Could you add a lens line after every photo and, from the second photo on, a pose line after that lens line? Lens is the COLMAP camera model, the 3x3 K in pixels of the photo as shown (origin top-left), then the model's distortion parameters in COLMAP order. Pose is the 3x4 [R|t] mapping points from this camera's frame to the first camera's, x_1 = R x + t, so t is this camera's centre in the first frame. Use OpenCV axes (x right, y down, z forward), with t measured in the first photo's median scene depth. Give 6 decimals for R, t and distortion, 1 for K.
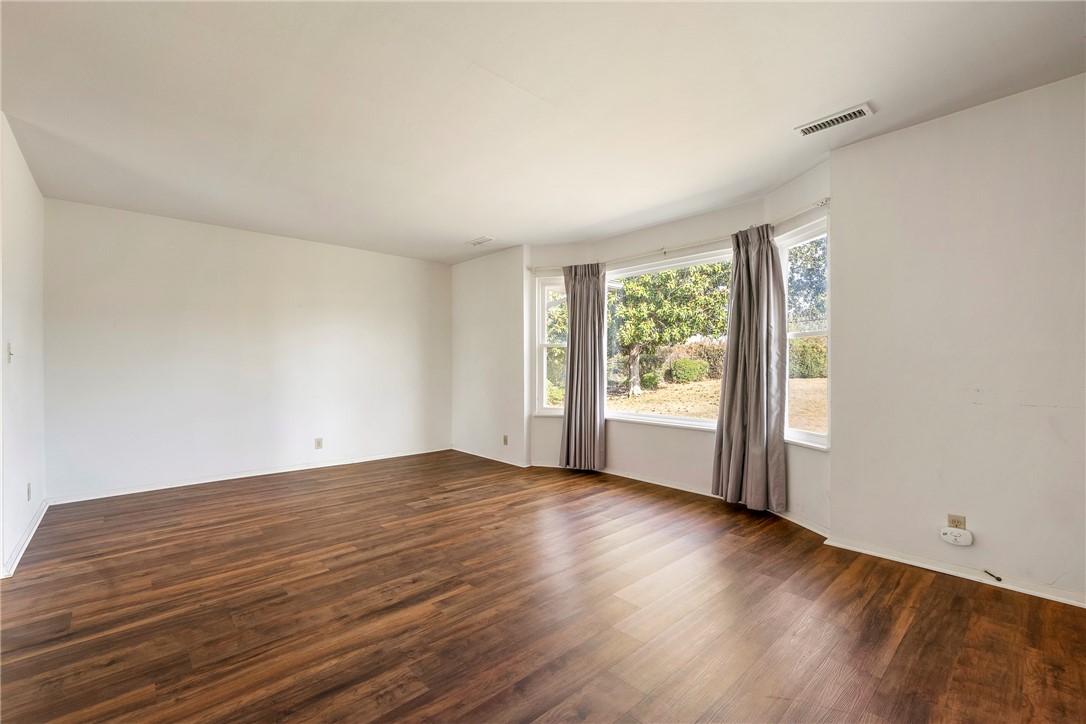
lens RADIAL K [[454.4, 0, 541.3], [0, 454.4, 362.2], [0, 0, 1]] dist [-0.000784, 0.000315]
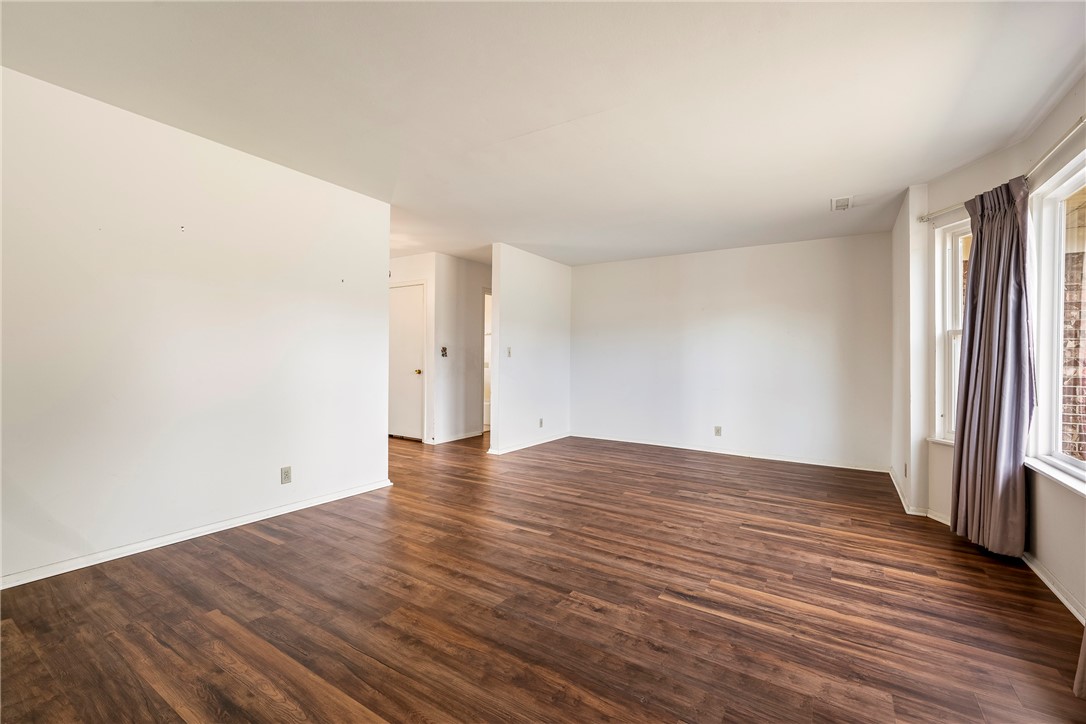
lens RADIAL K [[454.4, 0, 541.4], [0, 454.4, 359.5], [0, 0, 1]] dist [-0.000784, 0.000315]
pose [[0.268969, 0.005107, -0.963135, 0.640775], [-0.005959, 0.999976, 0.003638, 0.001654], [0.963131, 0.004761, 0.268992, 0.390227]]
